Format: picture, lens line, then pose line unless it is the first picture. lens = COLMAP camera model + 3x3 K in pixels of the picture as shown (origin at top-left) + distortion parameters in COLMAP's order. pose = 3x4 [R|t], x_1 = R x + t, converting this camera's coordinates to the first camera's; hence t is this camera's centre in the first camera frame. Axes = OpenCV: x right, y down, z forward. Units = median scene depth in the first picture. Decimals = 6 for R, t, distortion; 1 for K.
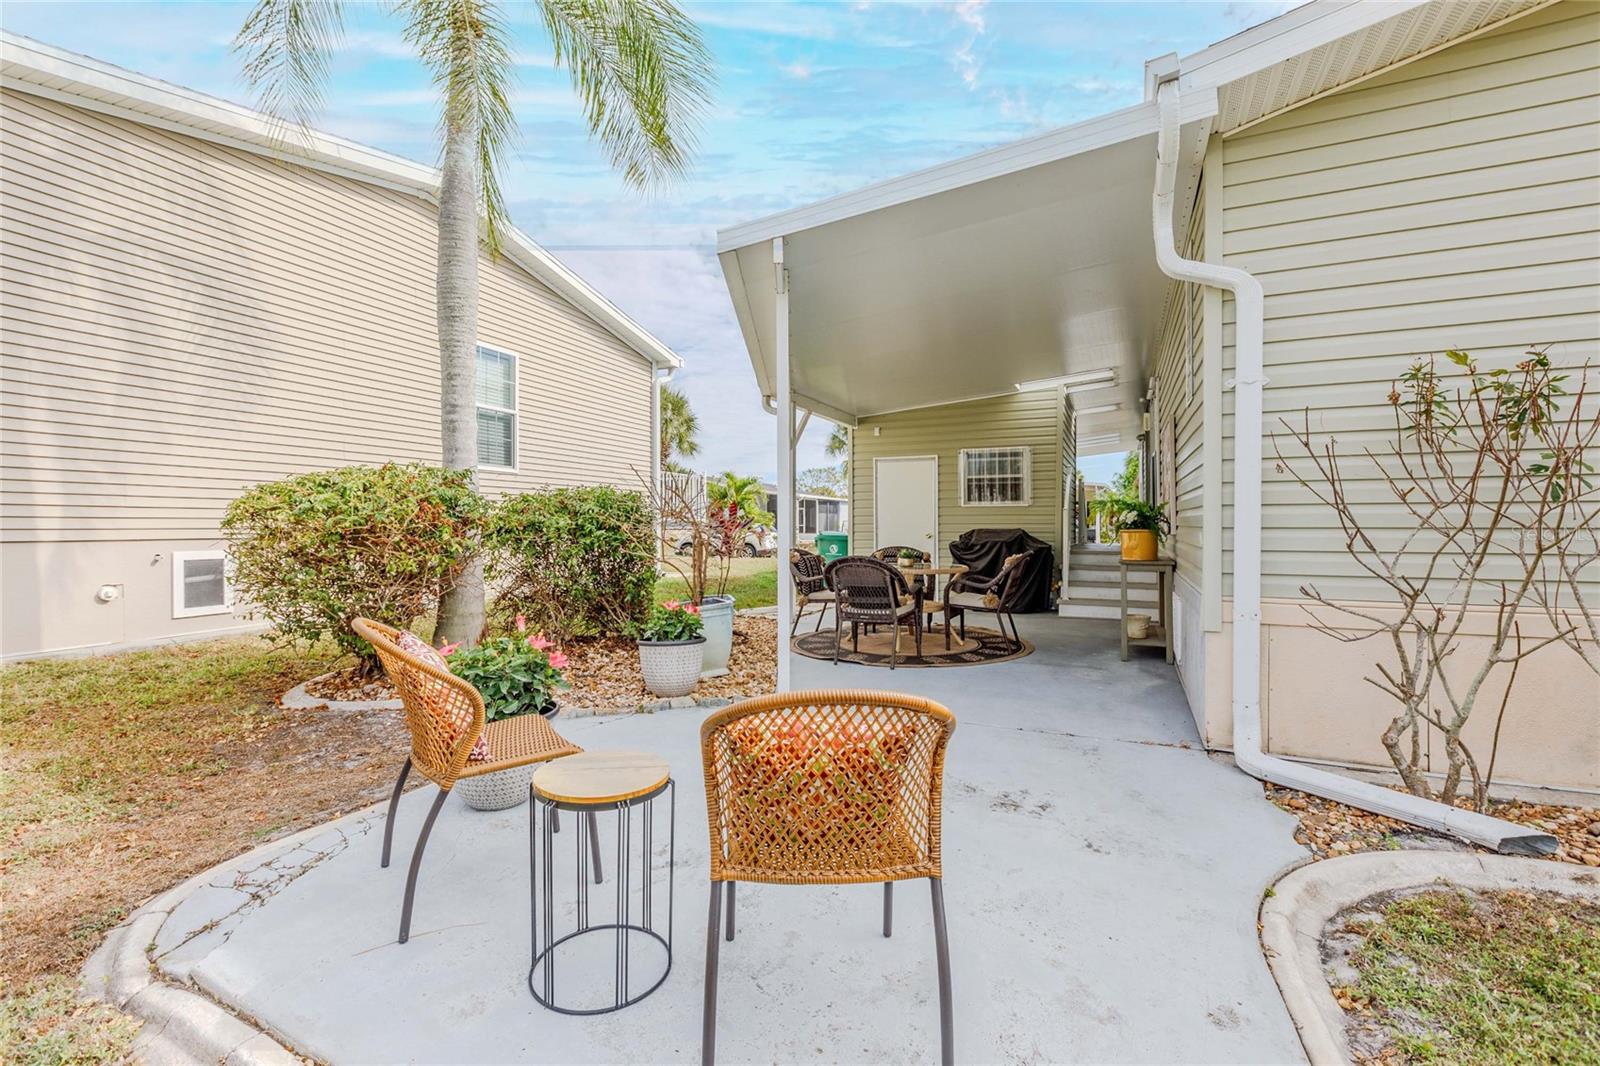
lens RADIAL K [[710.3, 0, 799.6], [0, 710.3, 528.1], [0, 0, 1]] dist [0.002977, 0.000495]
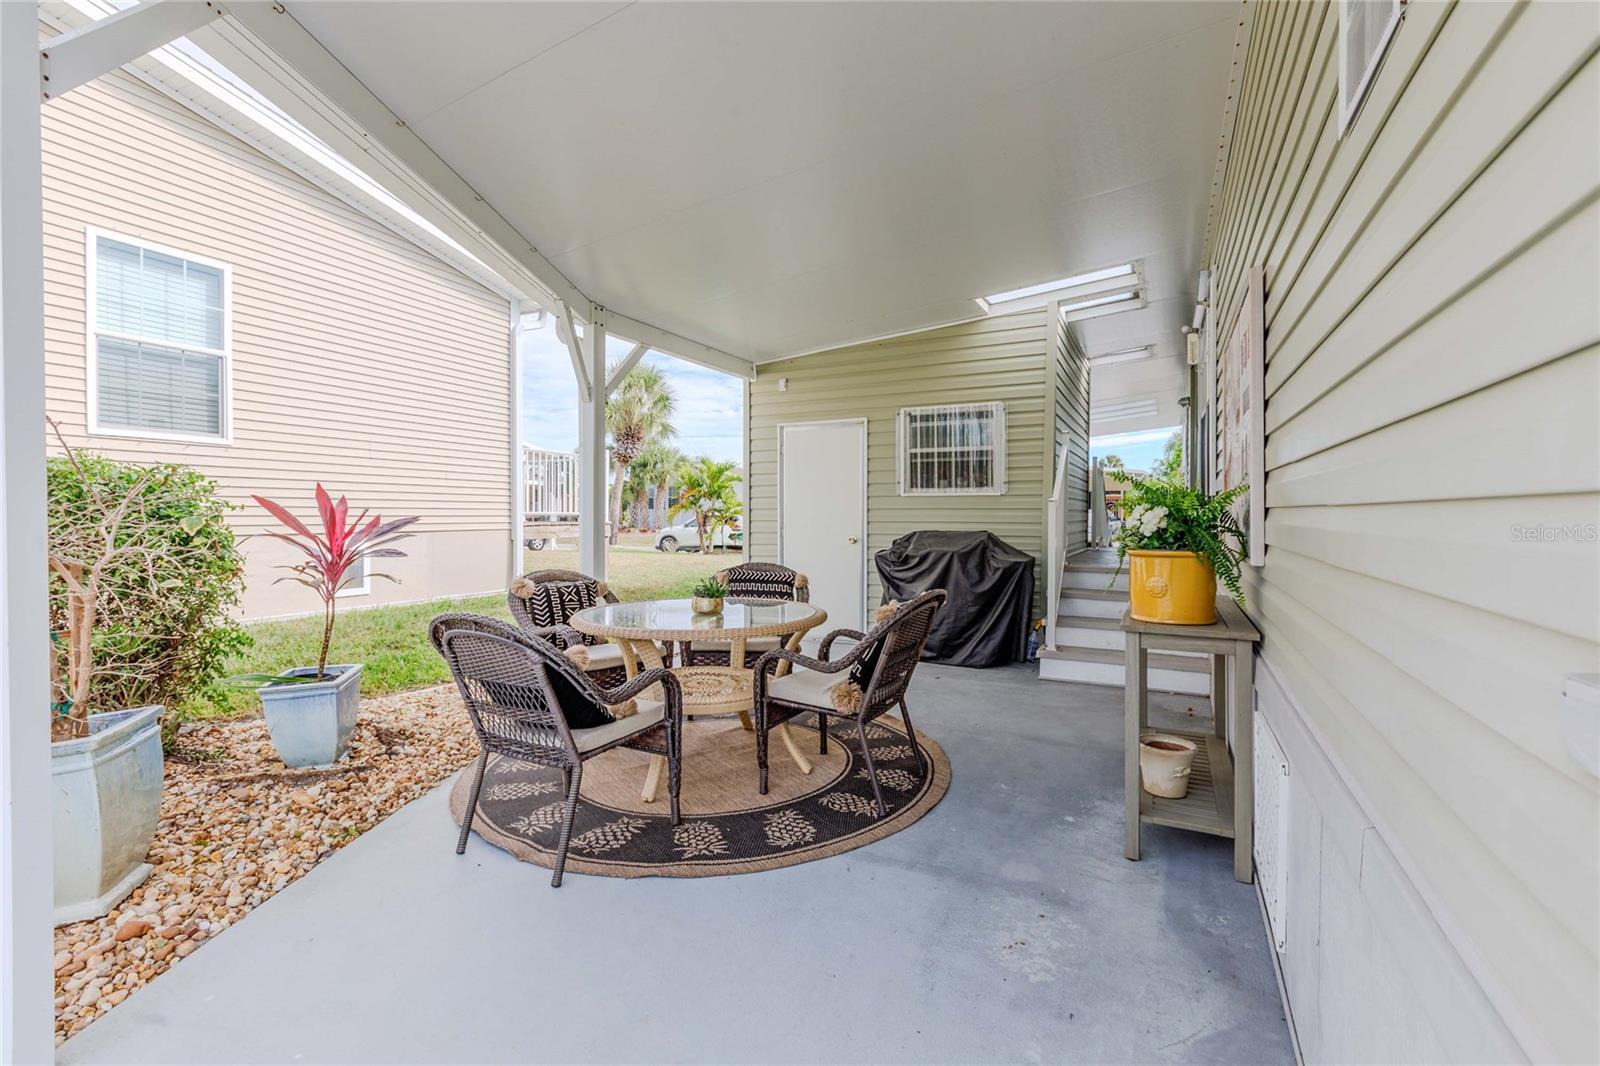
lens RADIAL K [[710.3, 0, 795.8], [0, 710.3, 532.8], [0, 0, 1]] dist [0.002977, 0.000495]
pose [[0.998618, 0.004844, -0.052340, 0.173709], [-0.003718, 0.999760, 0.021585, -0.010454], [0.052432, -0.021361, 0.998396, 0.355615]]
